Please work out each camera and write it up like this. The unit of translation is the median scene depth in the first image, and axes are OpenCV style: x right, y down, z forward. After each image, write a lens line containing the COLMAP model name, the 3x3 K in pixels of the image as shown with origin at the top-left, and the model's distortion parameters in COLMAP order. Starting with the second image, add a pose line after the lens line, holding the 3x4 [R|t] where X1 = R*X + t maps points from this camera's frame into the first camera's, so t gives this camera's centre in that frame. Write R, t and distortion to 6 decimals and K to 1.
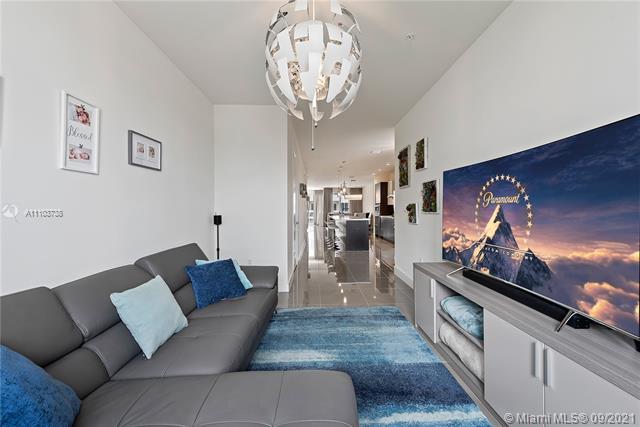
lens RADIAL K [[256.5, 0, 319.0], [0, 256.5, 209.2], [0, 0, 1]] dist [0.009312, -0.001154]
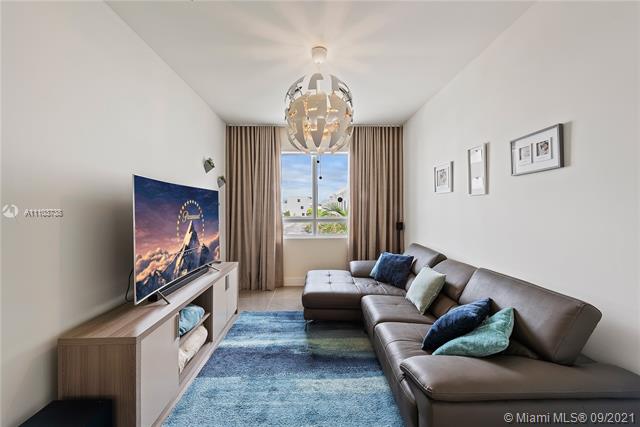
lens RADIAL K [[256.5, 0, 319.5], [0, 256.5, 209.7], [0, 0, 1]] dist [0.009312, -0.001154]
pose [[-0.999089, 0.004981, 0.042387, -0.074071], [0.005238, 0.999969, 0.005950, -0.067841], [-0.042356, 0.006167, -0.999084, 1.985445]]
